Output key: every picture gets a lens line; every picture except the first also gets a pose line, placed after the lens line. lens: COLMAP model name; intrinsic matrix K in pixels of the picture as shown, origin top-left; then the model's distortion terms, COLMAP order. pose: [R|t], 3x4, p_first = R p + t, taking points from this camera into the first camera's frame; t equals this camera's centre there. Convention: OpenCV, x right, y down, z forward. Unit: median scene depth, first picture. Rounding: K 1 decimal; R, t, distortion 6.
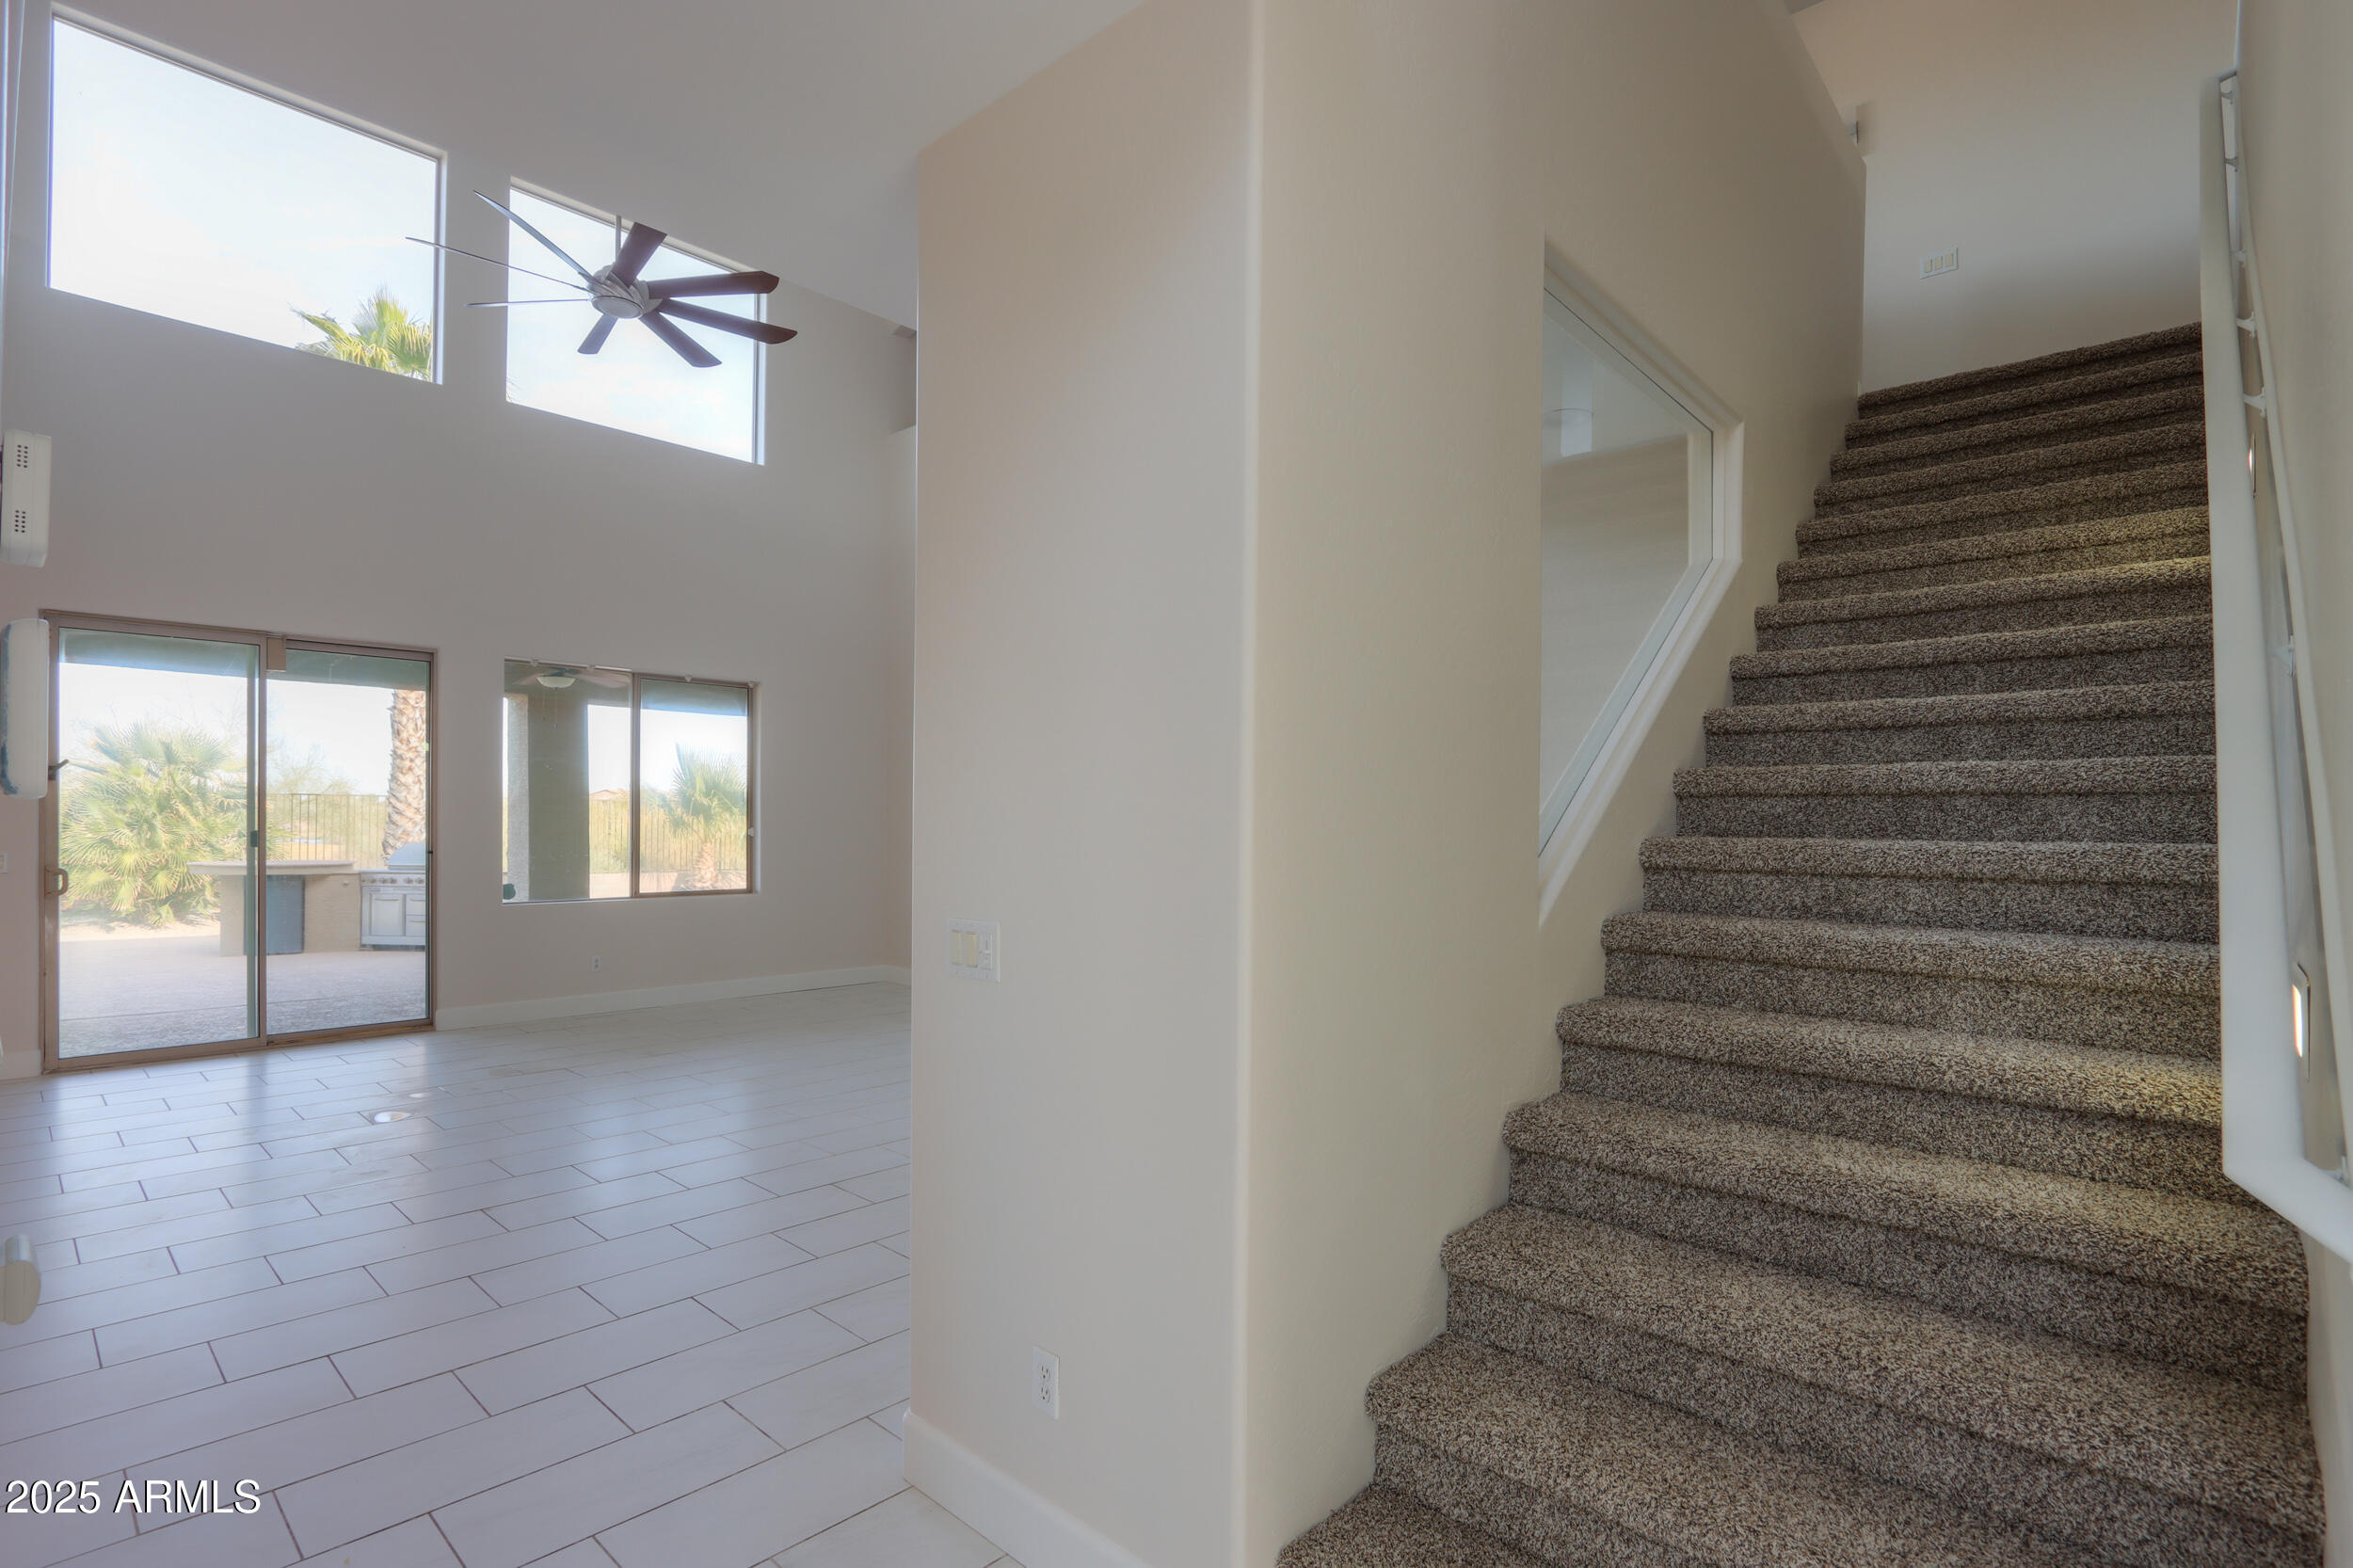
lens RADIAL K [[1127.7, 0, 1163.0], [0, 1127.7, 785.6], [0, 0, 1]] dist [-0.015440, -0.000085]
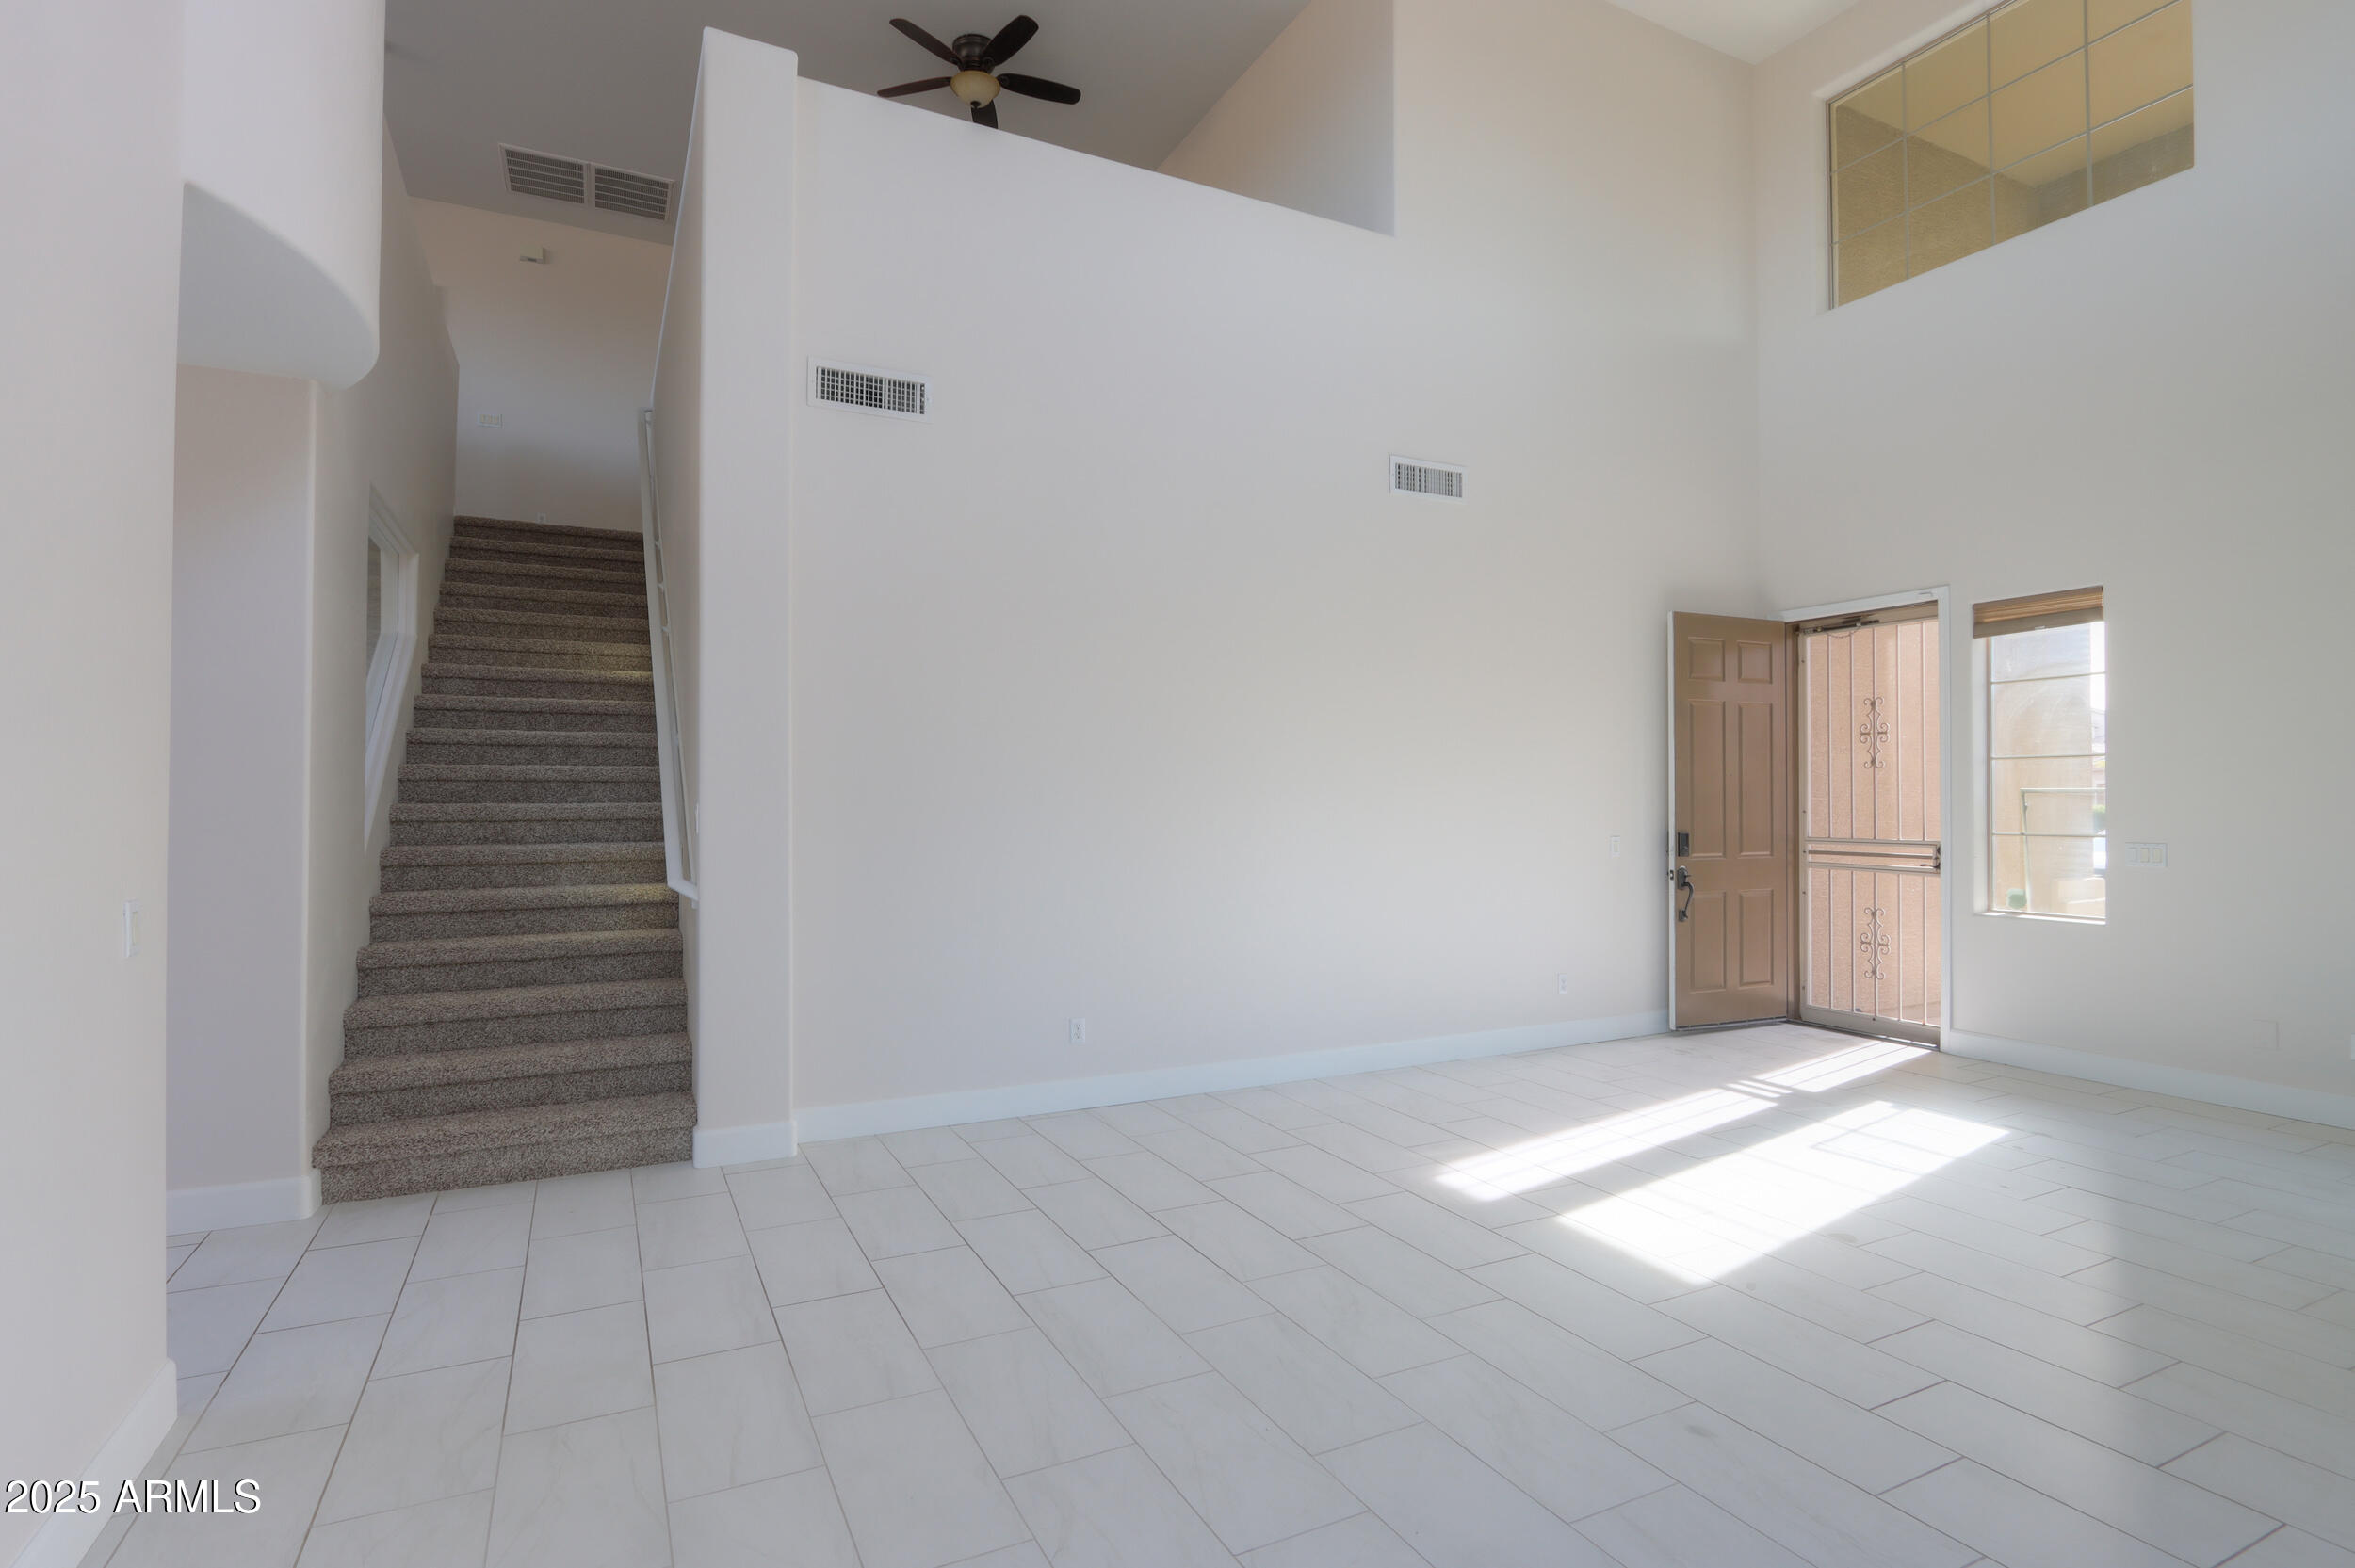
lens RADIAL K [[1128.5, 0, 1164.0], [0, 1128.5, 785.6], [0, 0, 1]] dist [-0.015440, -0.000085]
pose [[0.335448, -0.001917, 0.942057, -0.846334], [-0.026468, 0.999584, 0.011459, -0.036939], [-0.941687, -0.028778, 0.335258, -0.749785]]
